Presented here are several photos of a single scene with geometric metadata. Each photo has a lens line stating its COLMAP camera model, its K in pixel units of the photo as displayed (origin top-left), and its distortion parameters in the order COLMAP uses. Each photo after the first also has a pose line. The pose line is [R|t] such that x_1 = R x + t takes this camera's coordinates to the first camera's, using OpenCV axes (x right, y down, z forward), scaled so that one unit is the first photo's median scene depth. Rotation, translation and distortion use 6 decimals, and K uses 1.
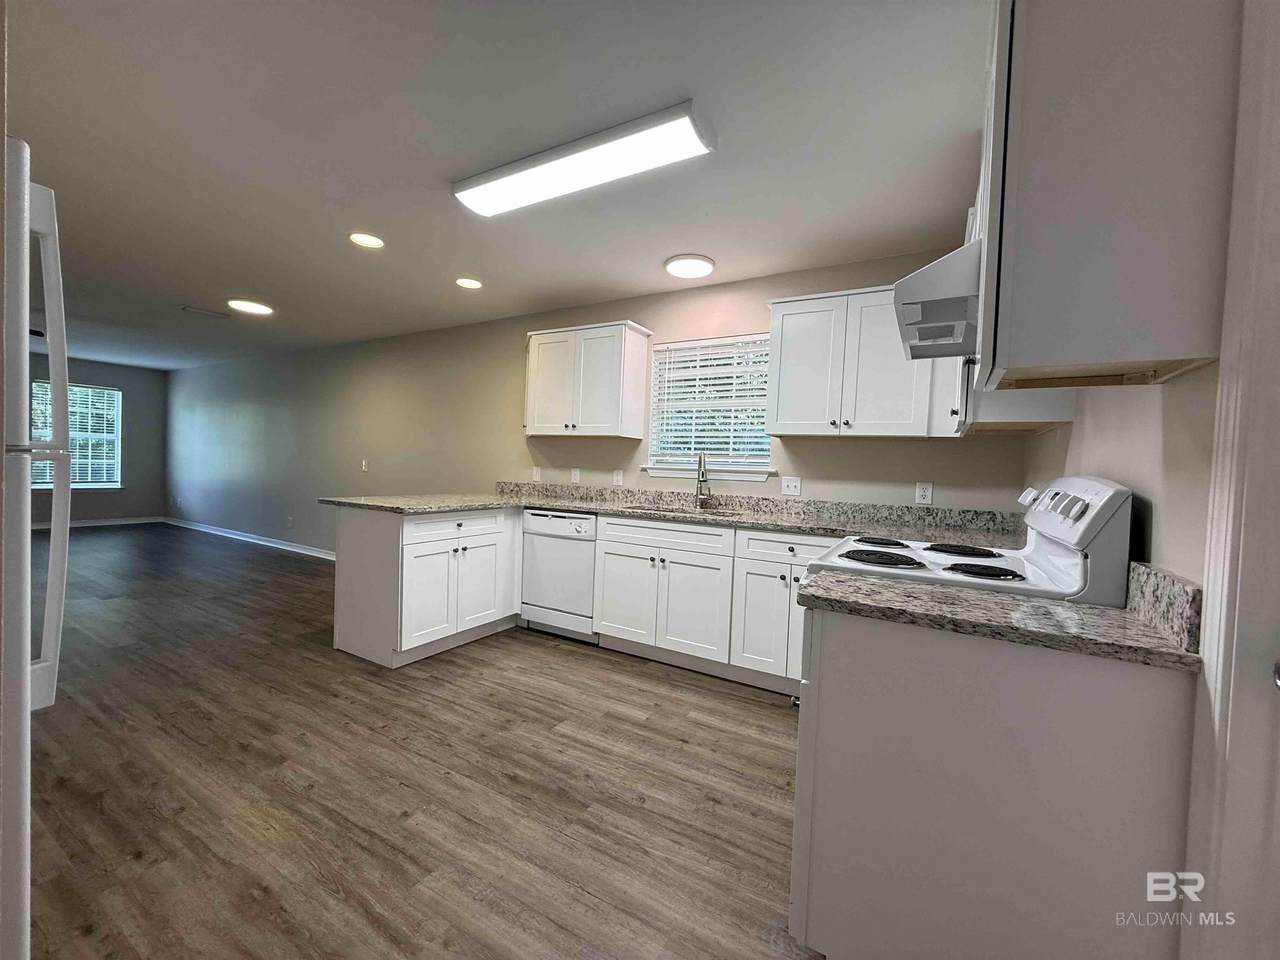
lens RADIAL K [[512.9, 0, 636.6], [0, 512.9, 479.9], [0, 0, 1]] dist [0.000507, 0.000494]
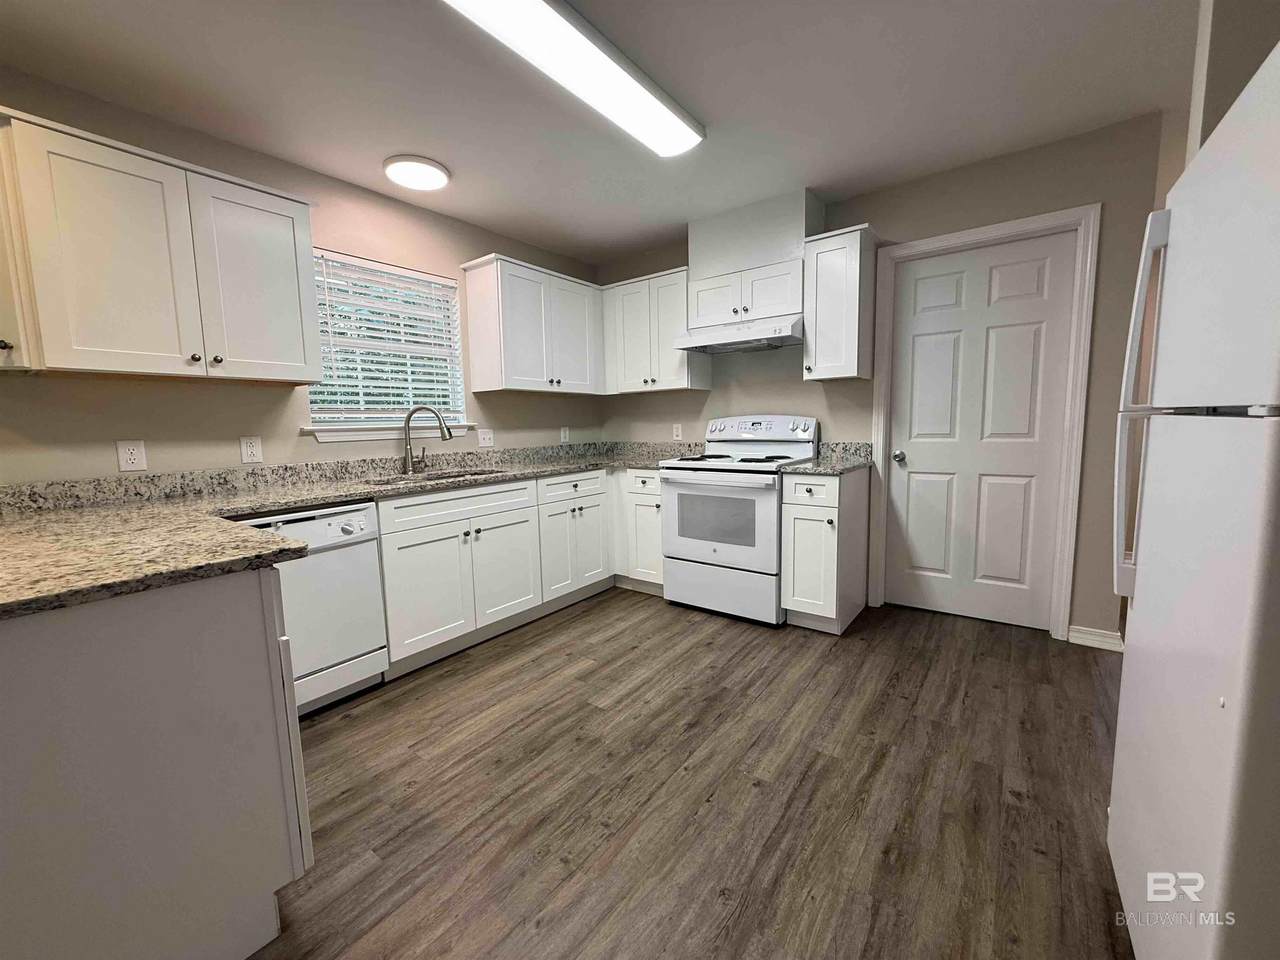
lens RADIAL K [[512.9, 0, 635.2], [0, 512.9, 479.7], [0, 0, 1]] dist [0.000507, 0.000494]
pose [[0.114245, -0.150426, 0.981998, -0.879082], [0.055175, 0.987905, 0.144912, -0.048564], [-0.991919, 0.037626, 0.121163, 0.711052]]
